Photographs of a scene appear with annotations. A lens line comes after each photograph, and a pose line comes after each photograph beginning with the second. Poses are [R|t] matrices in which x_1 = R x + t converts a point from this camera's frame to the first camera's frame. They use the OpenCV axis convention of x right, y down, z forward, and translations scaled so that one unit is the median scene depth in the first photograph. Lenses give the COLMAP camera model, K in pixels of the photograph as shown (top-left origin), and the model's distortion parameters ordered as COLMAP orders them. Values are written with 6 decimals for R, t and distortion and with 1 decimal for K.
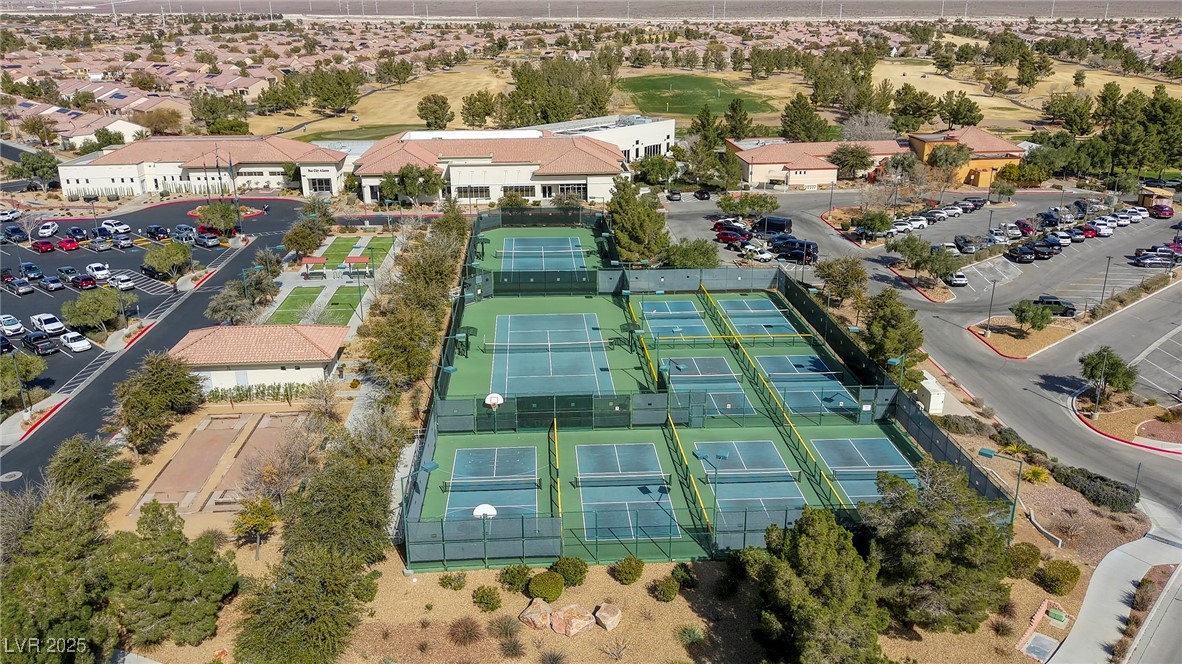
lens RADIAL K [[908.6, 0, 591.0], [0, 908.6, 332.0], [0, 0, 1]] dist [0.123728, -0.199898]
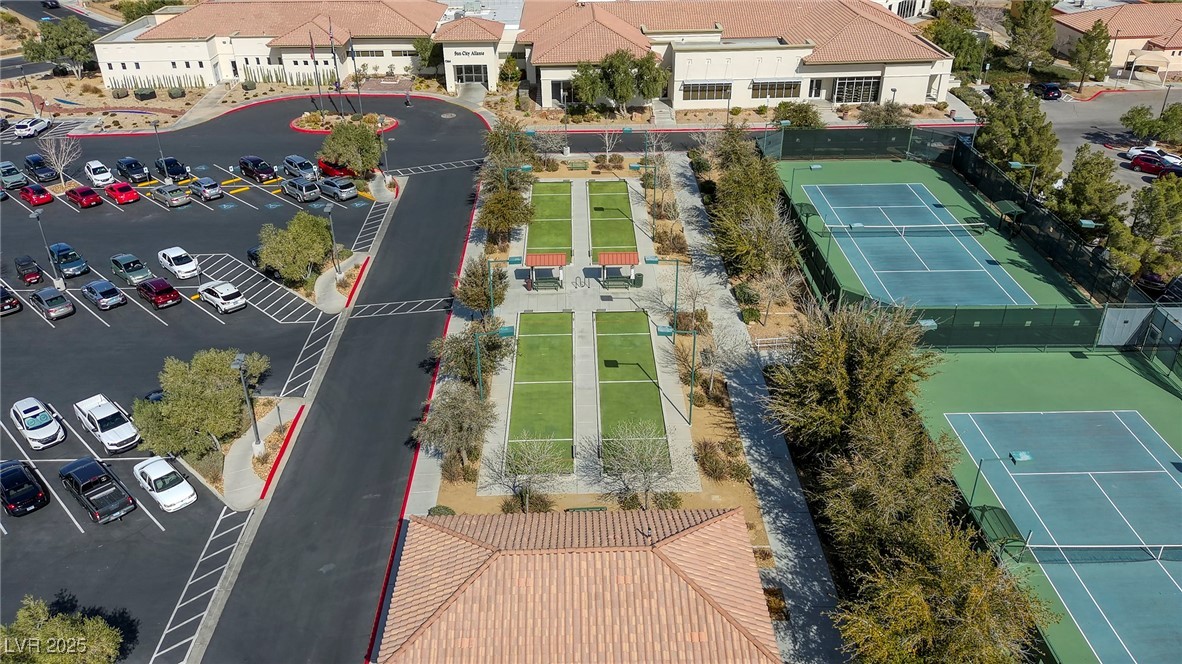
lens RADIAL K [[908.6, 0, 591.0], [0, 908.6, 332.0], [0, 0, 1]] dist [0.123728, -0.199898]
pose [[0.998952, 0.019500, -0.041416, -0.169263], [-0.011802, 0.983858, 0.178560, -0.092423], [0.044229, -0.177884, 0.983057, 0.293068]]
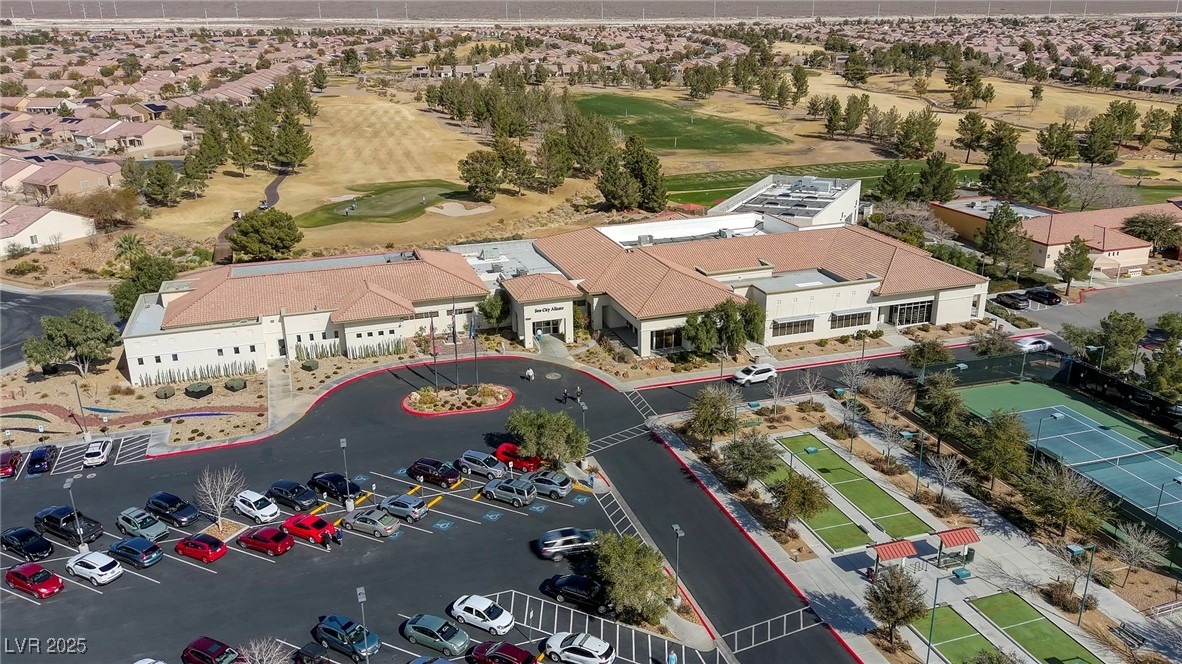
lens RADIAL K [[908.6, 0, 591.0], [0, 908.6, 332.0], [0, 0, 1]] dist [0.123728, -0.199898]
pose [[0.968725, -0.087178, 0.232319, -0.408443], [0.086974, 0.996148, 0.011141, -0.158524], [-0.232396, 0.009413, 0.972576, 0.337257]]
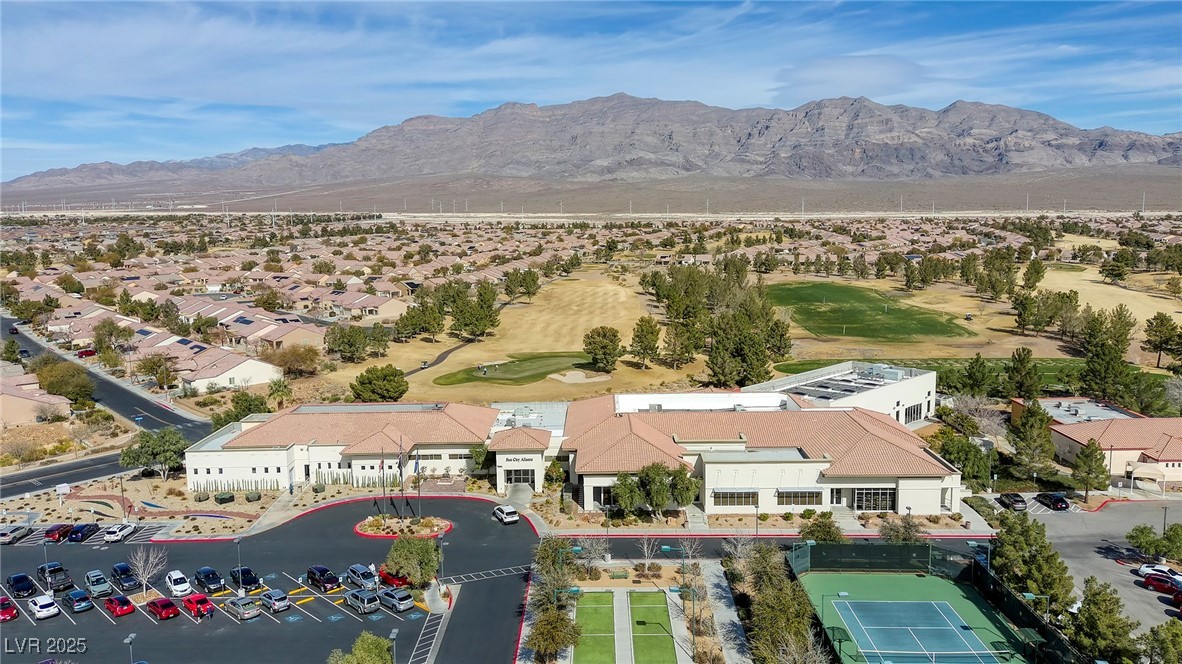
lens RADIAL K [[908.6, 0, 591.0], [0, 908.6, 332.0], [0, 0, 1]] dist [0.123728, -0.199898]
pose [[0.997078, 0.004214, -0.076278, -0.175252], [-0.019135, 0.980424, -0.195968, -0.128453], [0.073959, 0.196855, 0.977639, 0.244080]]
